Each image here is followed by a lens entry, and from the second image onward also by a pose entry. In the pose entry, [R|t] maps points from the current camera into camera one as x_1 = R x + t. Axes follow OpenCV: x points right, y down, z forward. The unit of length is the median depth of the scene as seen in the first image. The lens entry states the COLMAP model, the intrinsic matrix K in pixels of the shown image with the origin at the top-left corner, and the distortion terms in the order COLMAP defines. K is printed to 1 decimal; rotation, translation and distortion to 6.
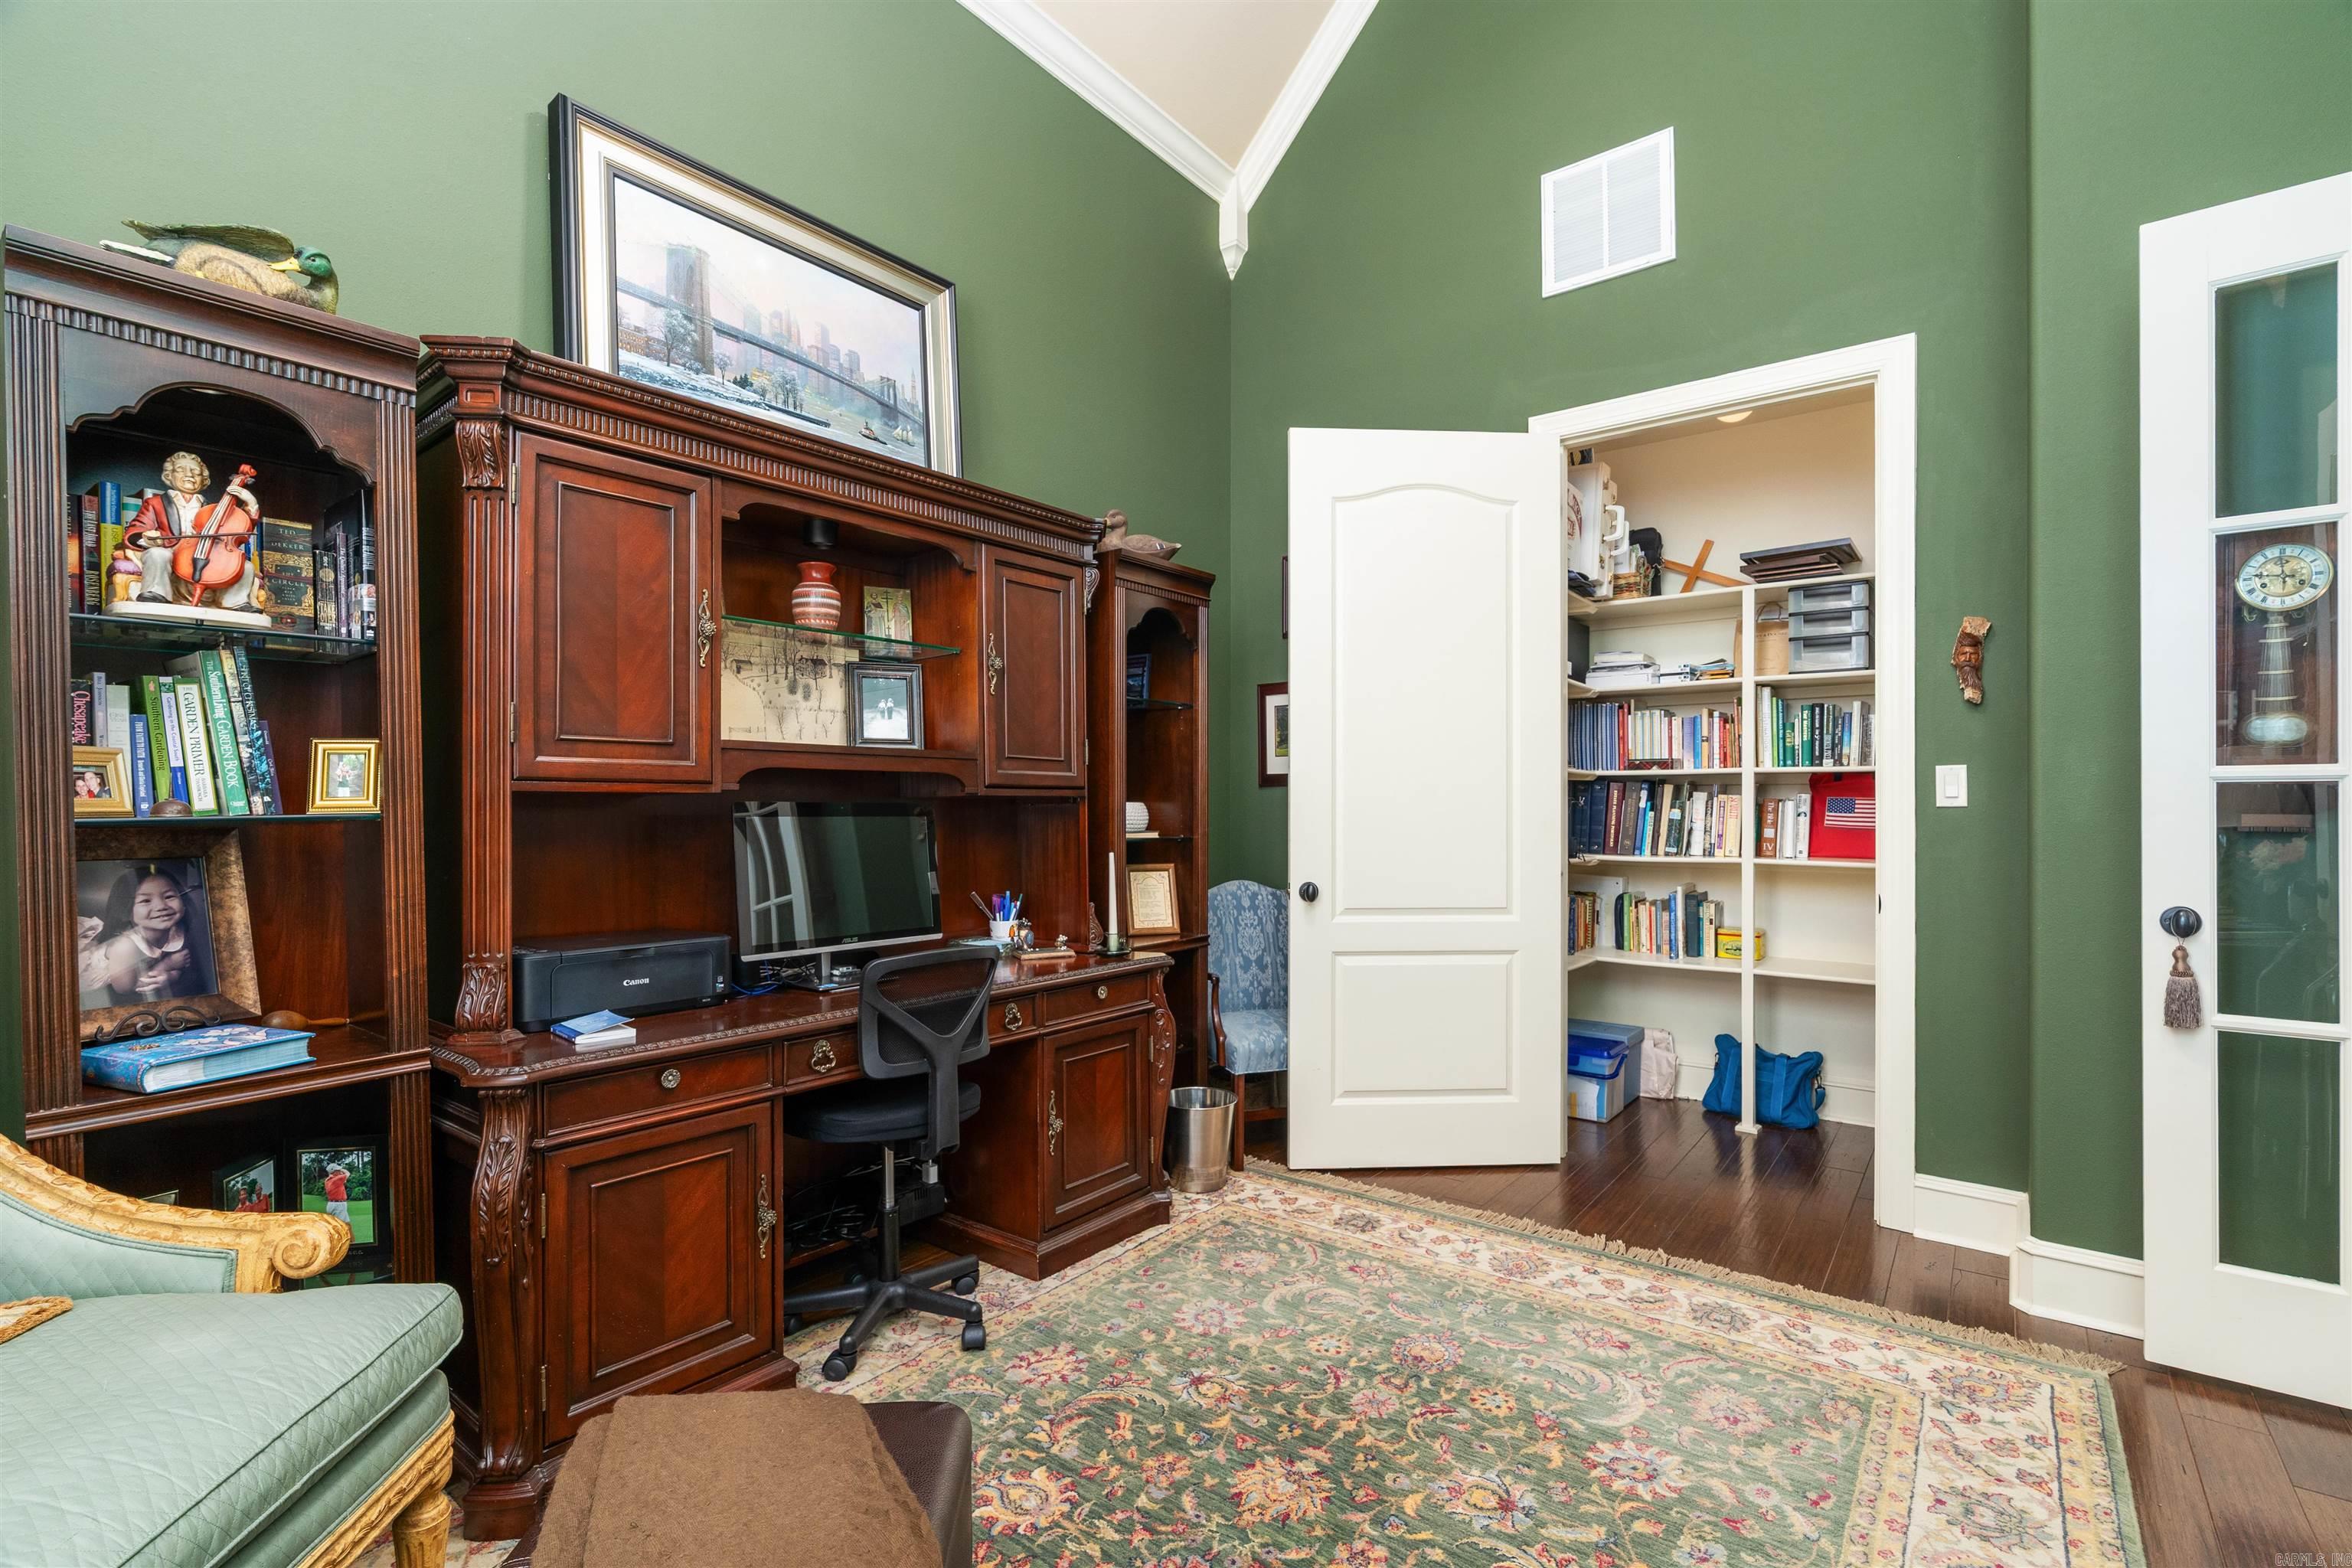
lens RADIAL K [[1063.5, 0, 1176.3], [0, 1063.5, 812.7], [0, 0, 1]] dist [-0.013434, 0.000277]
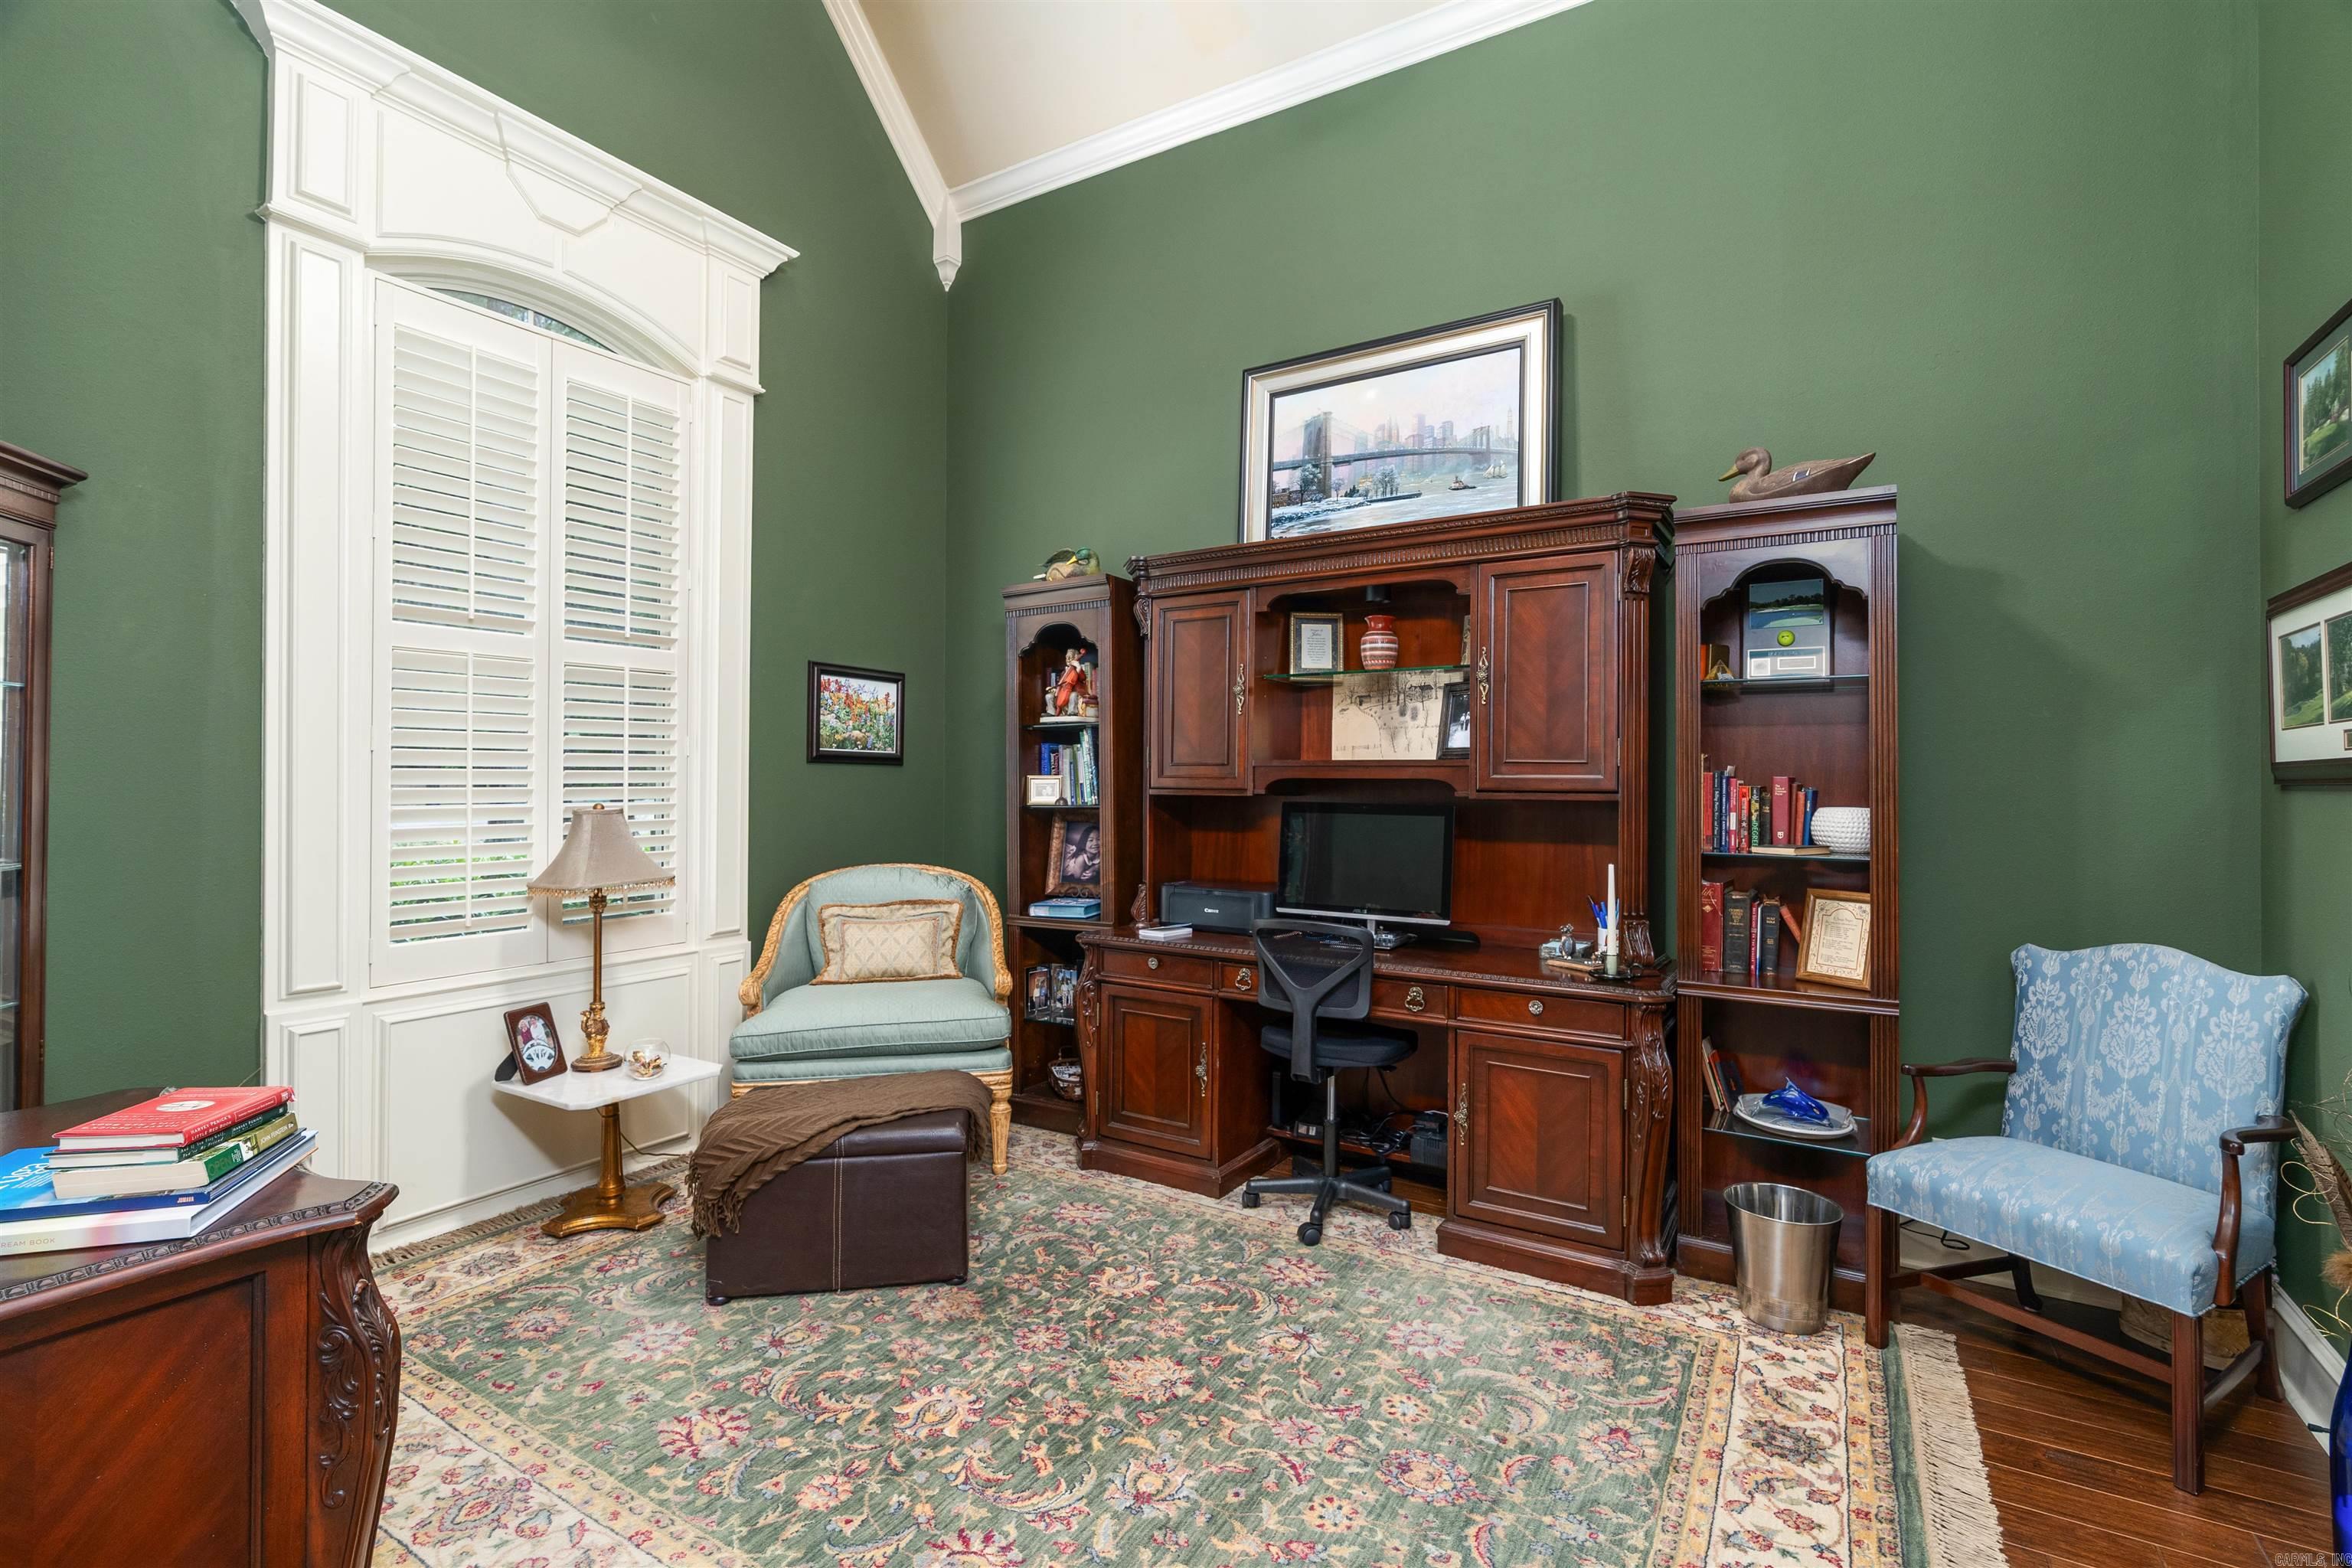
lens RADIAL K [[1073.4, 0, 1176.0], [0, 1073.4, 784.0], [0, 0, 1]] dist [-0.001831, 0.001019]
pose [[0.112128, 0.006208, -0.993674, 0.903705], [-0.009966, 0.999937, 0.005122, -0.035574], [0.993644, 0.009329, 0.112183, 0.601428]]
